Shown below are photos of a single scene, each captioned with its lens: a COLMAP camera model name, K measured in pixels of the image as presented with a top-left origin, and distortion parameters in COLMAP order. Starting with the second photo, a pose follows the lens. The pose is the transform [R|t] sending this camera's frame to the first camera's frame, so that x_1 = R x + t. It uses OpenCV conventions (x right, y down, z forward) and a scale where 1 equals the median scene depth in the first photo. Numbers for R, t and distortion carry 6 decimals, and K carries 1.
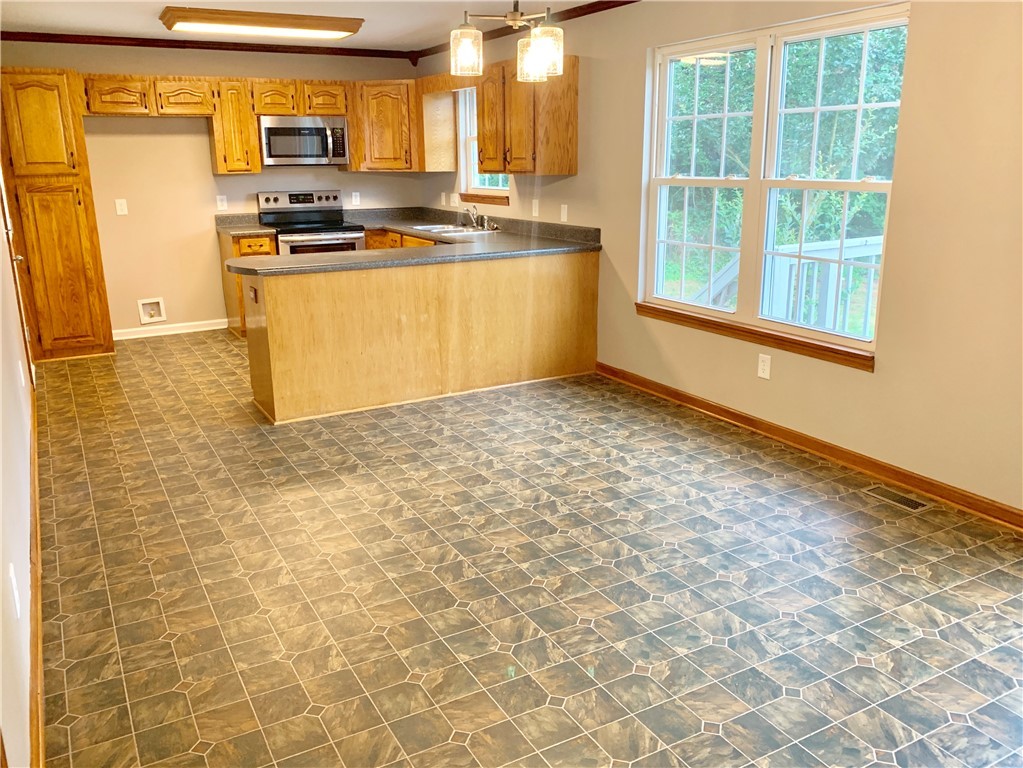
lens RADIAL K [[817.9, 0, 517.7], [0, 817.9, 404.0], [0, 0, 1]] dist [0.006182, -0.035604]
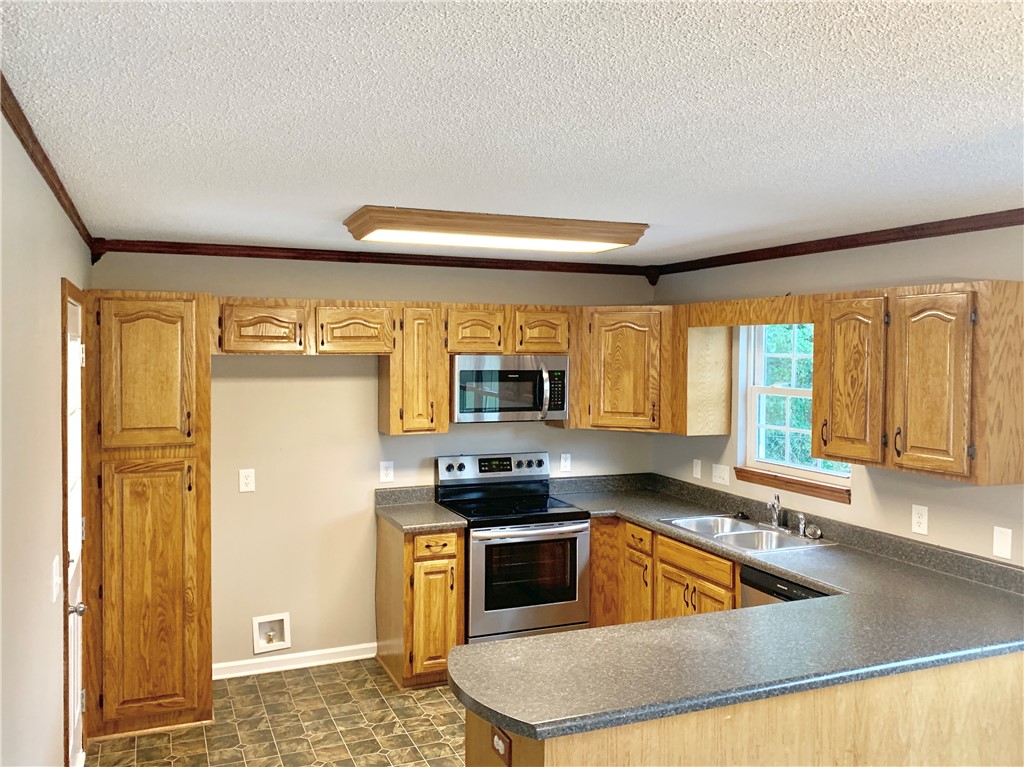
lens RADIAL K [[867.1, 0, 500.9], [0, 867.1, 384.1], [0, 0, 1]] dist [0.032346, -0.027897]
pose [[0.992156, 0.020919, -0.123245, -0.230895], [-0.050837, 0.968210, -0.244918, -0.187254], [0.114204, 0.249262, 0.961679, 0.378785]]
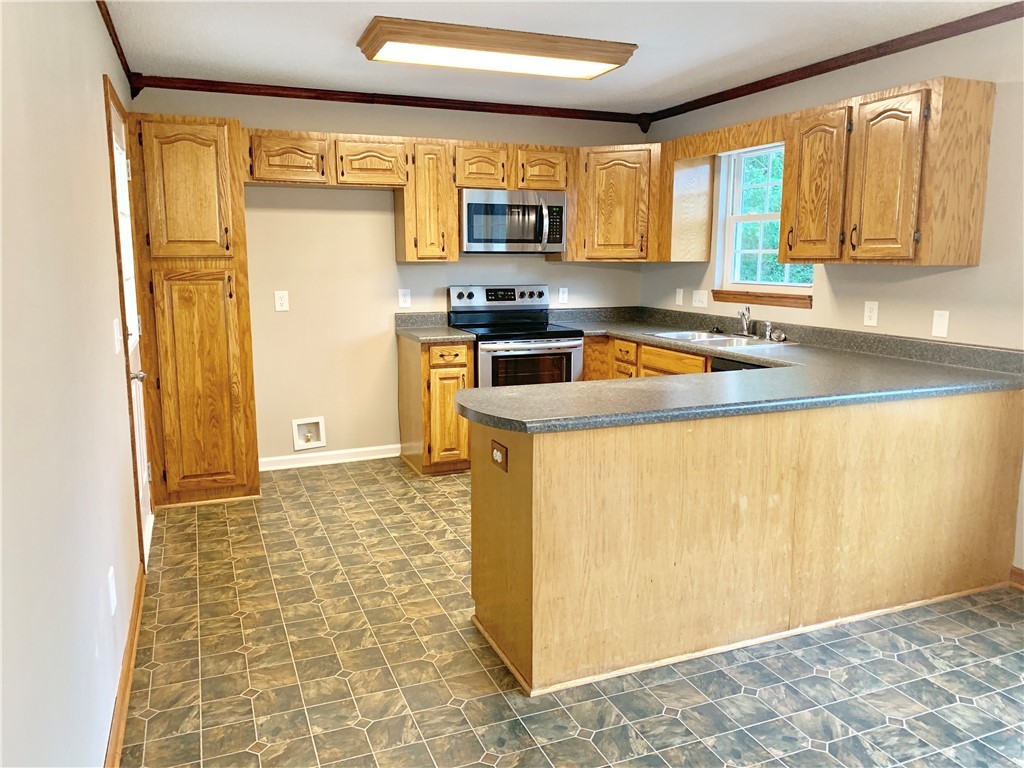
lens RADIAL K [[776.7, 0, 508.2], [0, 776.7, 380.7], [0, 0, 1]] dist [0.045612, -0.055385]
pose [[0.991502, 0.030141, -0.126552, -0.217431], [-0.046055, 0.991116, -0.124769, -0.103106], [0.121667, 0.129537, 0.984082, 0.381492]]
